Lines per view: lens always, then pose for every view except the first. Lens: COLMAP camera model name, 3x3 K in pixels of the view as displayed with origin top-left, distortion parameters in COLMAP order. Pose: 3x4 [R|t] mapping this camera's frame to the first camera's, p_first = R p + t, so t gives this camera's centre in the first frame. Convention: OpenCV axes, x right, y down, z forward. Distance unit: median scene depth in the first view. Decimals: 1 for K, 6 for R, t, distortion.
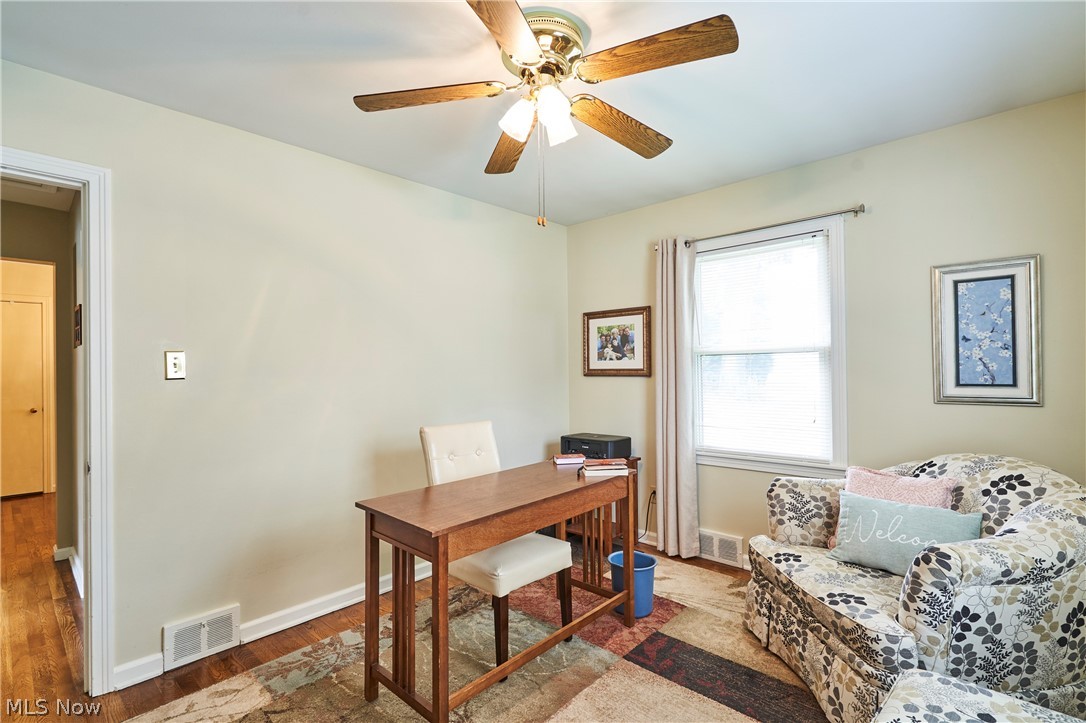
lens RADIAL K [[502.9, 0, 544.2], [0, 502.9, 363.8], [0, 0, 1]] dist [-0.000671, -0.000092]
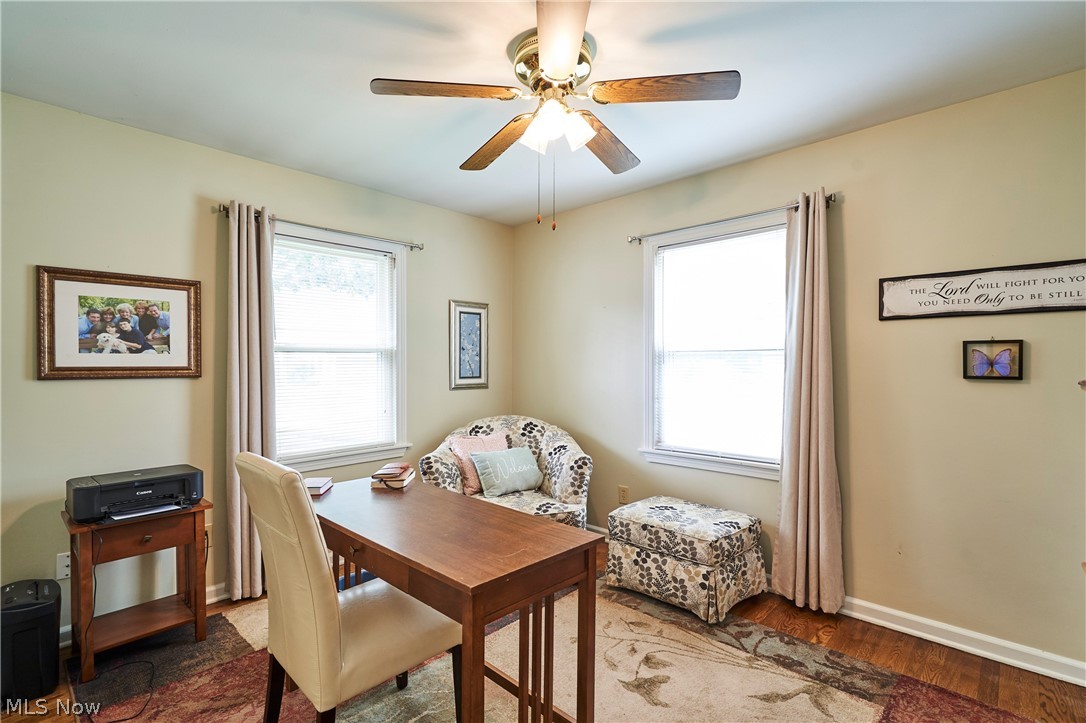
lens RADIAL K [[502.9, 0, 544.3], [0, 502.9, 366.6], [0, 0, 1]] dist [-0.000671, -0.000092]
pose [[0.017854, 0.004681, 0.999830, -0.510136], [-0.008686, 0.999952, -0.004526, 0.008422], [-0.999803, -0.008603, 0.017894, 0.477369]]
